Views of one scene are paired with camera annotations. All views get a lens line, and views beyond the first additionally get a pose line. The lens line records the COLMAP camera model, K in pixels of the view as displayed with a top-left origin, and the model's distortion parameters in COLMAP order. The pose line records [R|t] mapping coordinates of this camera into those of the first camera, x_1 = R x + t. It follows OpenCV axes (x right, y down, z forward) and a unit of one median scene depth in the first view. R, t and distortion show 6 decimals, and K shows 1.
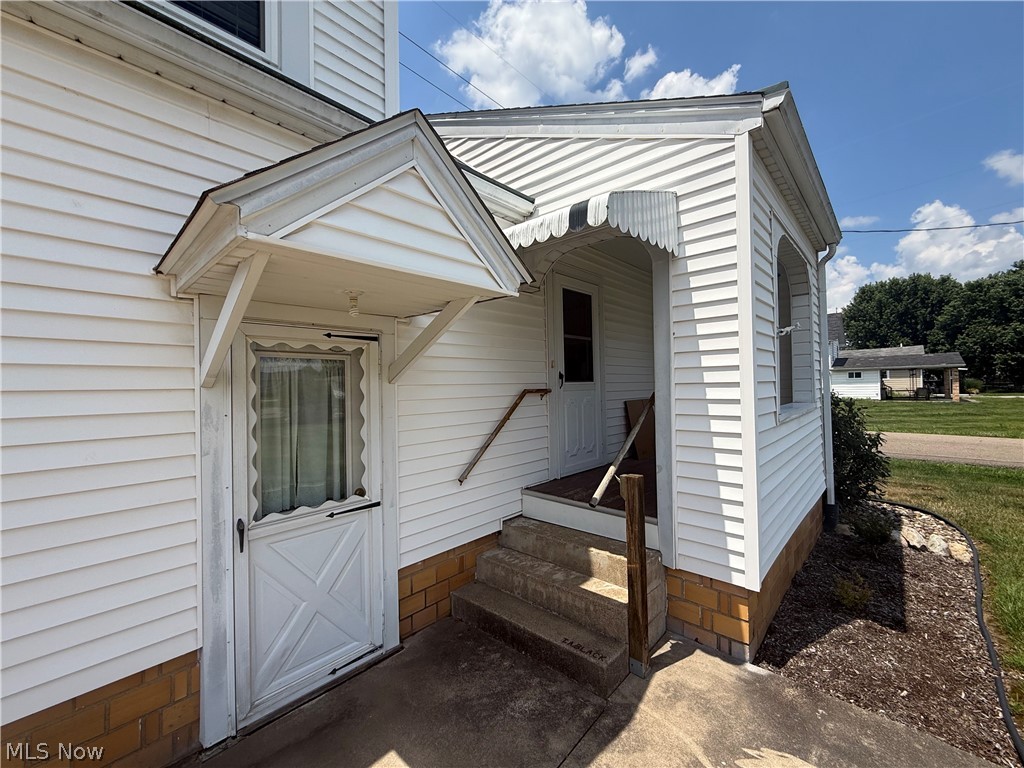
lens RADIAL K [[409.5, 0, 510.2], [0, 409.5, 382.4], [0, 0, 1]] dist [0.001927, -0.000473]
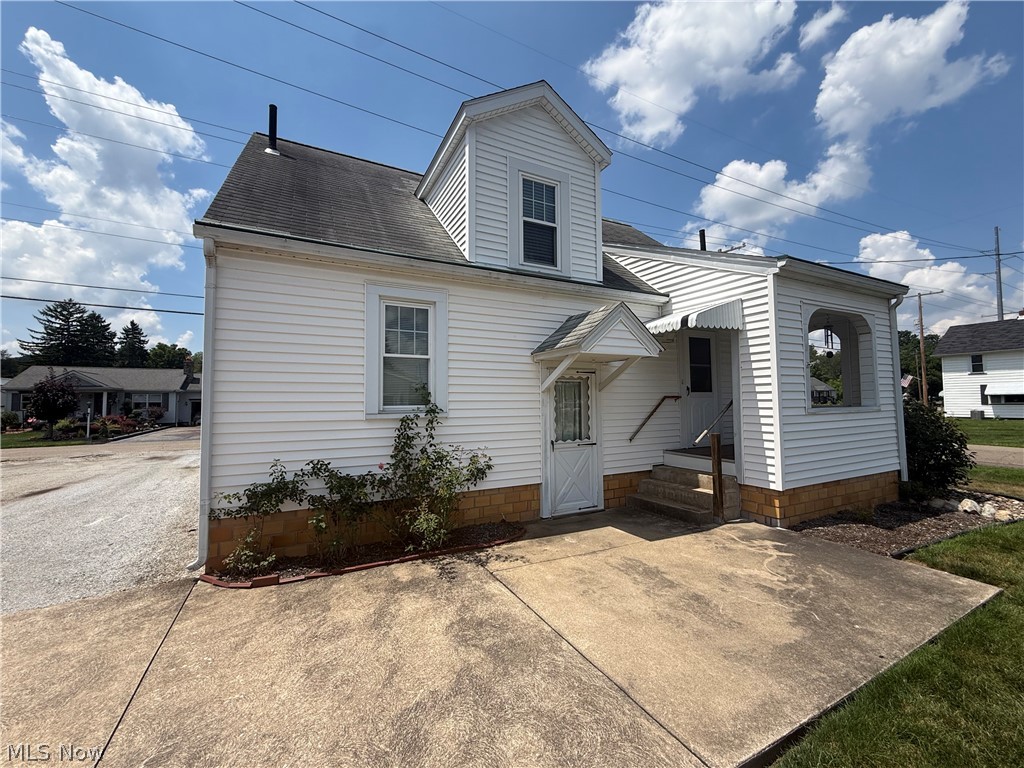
lens RADIAL K [[409.5, 0, 510.2], [0, 409.5, 382.4], [0, 0, 1]] dist [0.001927, -0.000473]
pose [[0.938486, -0.006641, -0.345252, 0.027631], [-0.004880, 0.999460, -0.032489, 0.027873], [0.345281, 0.032175, 0.937947, -1.354909]]
